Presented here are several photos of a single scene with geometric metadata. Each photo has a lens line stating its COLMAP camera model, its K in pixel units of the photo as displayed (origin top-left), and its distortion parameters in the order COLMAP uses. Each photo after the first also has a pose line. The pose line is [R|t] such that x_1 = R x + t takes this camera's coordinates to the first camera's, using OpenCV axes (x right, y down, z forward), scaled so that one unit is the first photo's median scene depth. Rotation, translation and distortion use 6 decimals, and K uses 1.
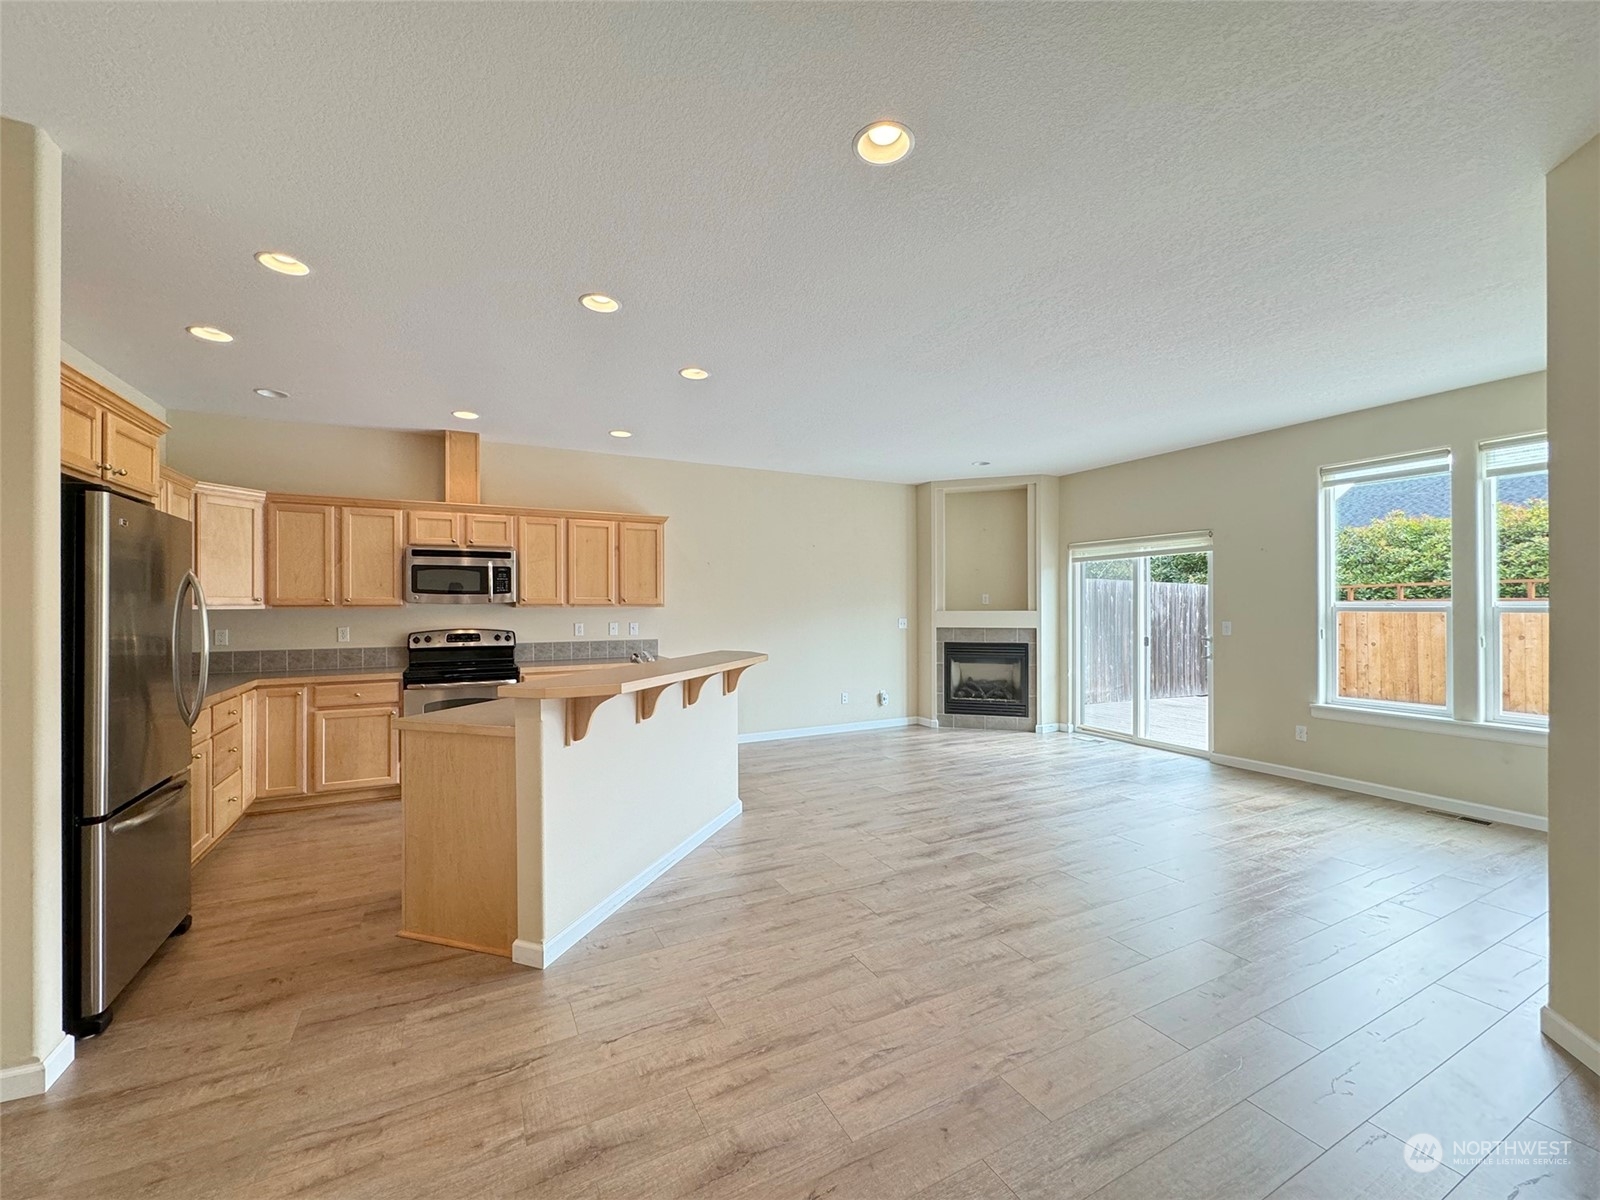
lens RADIAL K [[645.5, 0, 800.5], [0, 645.5, 603.5], [0, 0, 1]] dist [-0.002210, -0.000001]
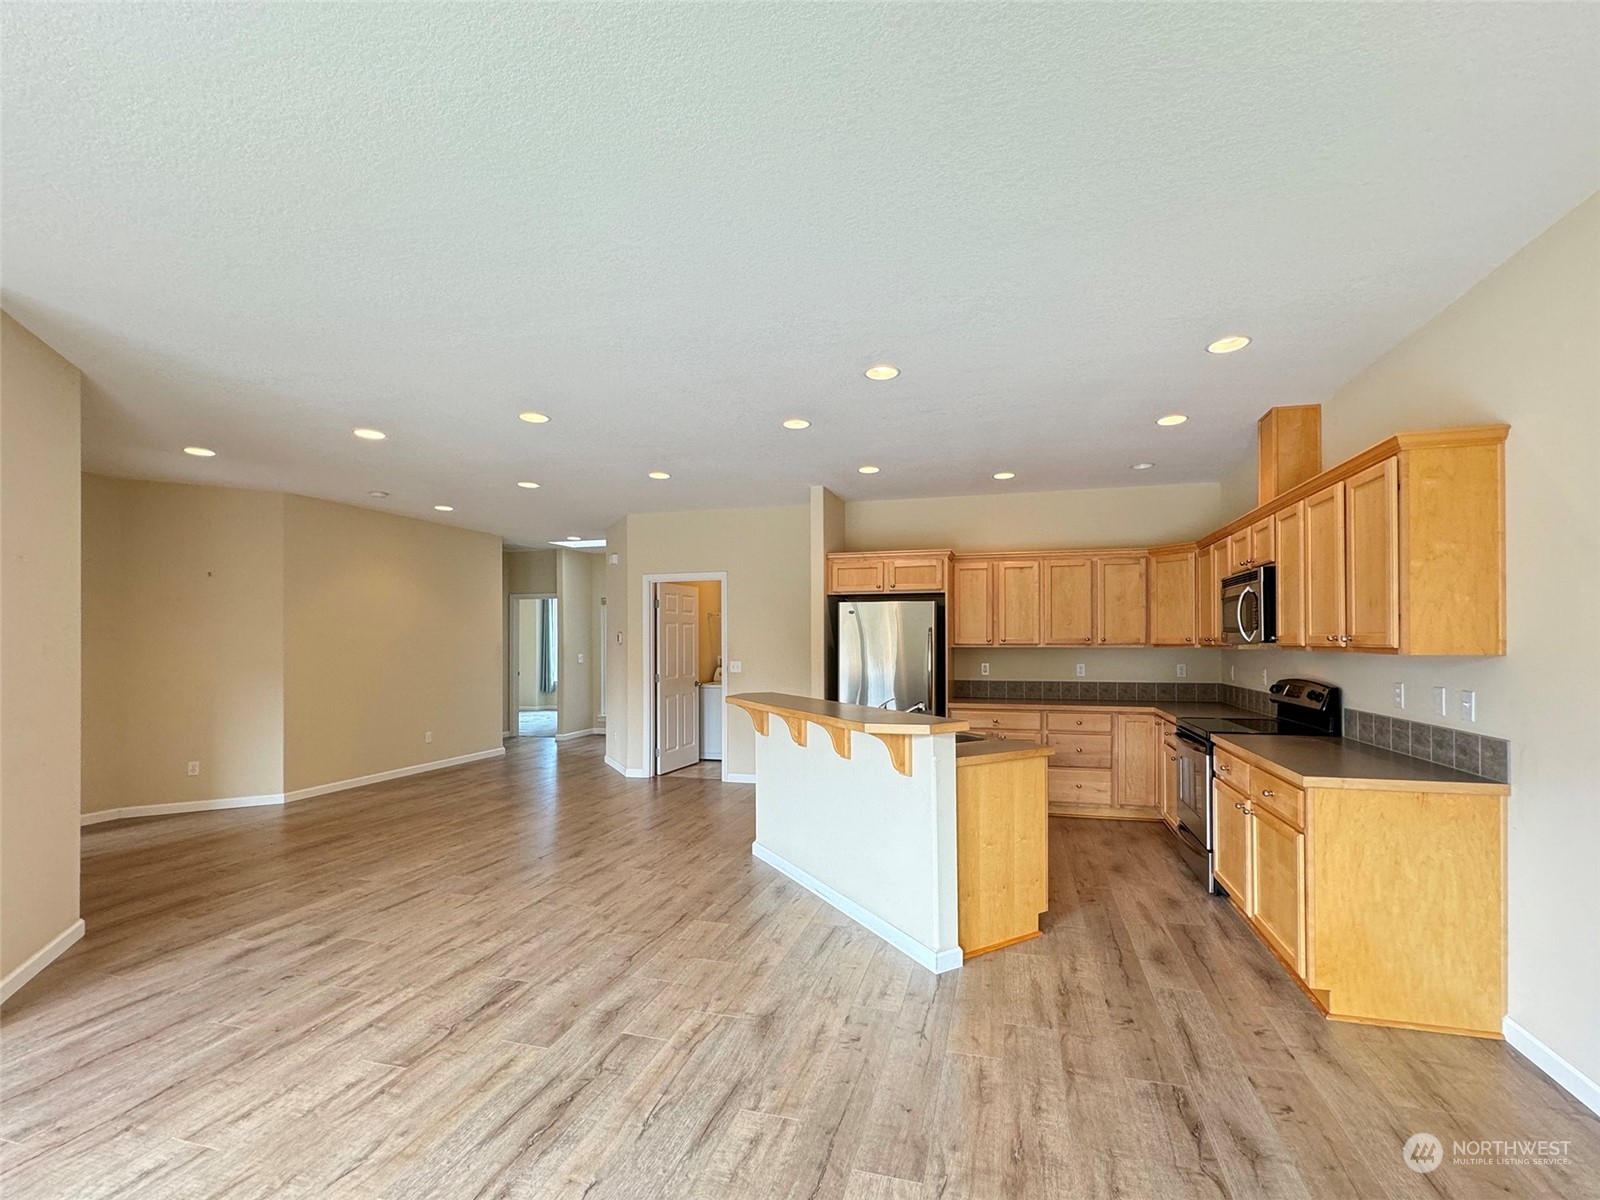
lens RADIAL K [[689.9, 0, 837.3], [0, 689.9, 636.2], [0, 0, 1]] dist [-0.001136, -0.000056]
pose [[-0.670448, -0.000024, -0.741957, 0.415176], [0.006560, 0.999961, -0.005959, -0.008165], [0.741928, -0.008863, -0.670421, 1.194684]]
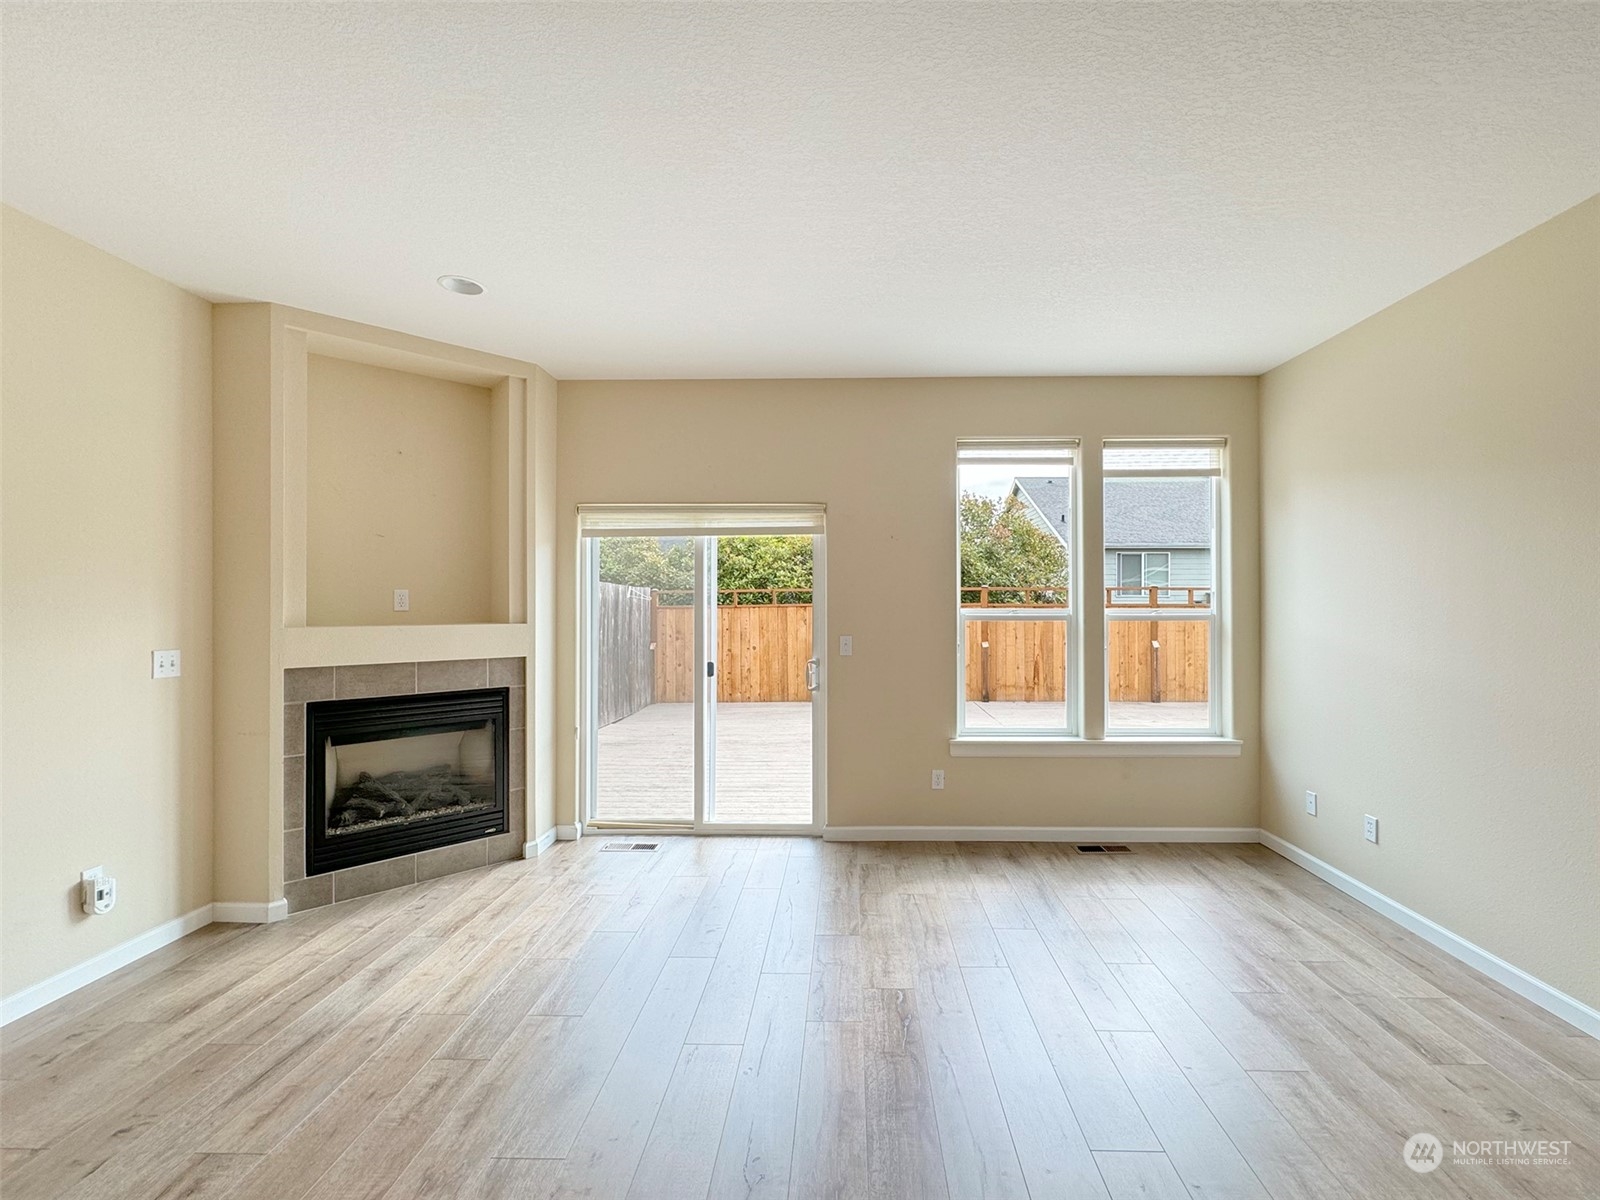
lens RADIAL K [[683.2, 0, 834.1], [0, 683.2, 601.0], [0, 0, 1]] dist [-0.001716, 0.000018]
pose [[0.478075, 0.009377, 0.878269, 0.000529], [-0.003362, 0.999955, -0.008847, -0.003774], [-0.878313, 0.001277, 0.478085, 0.719431]]
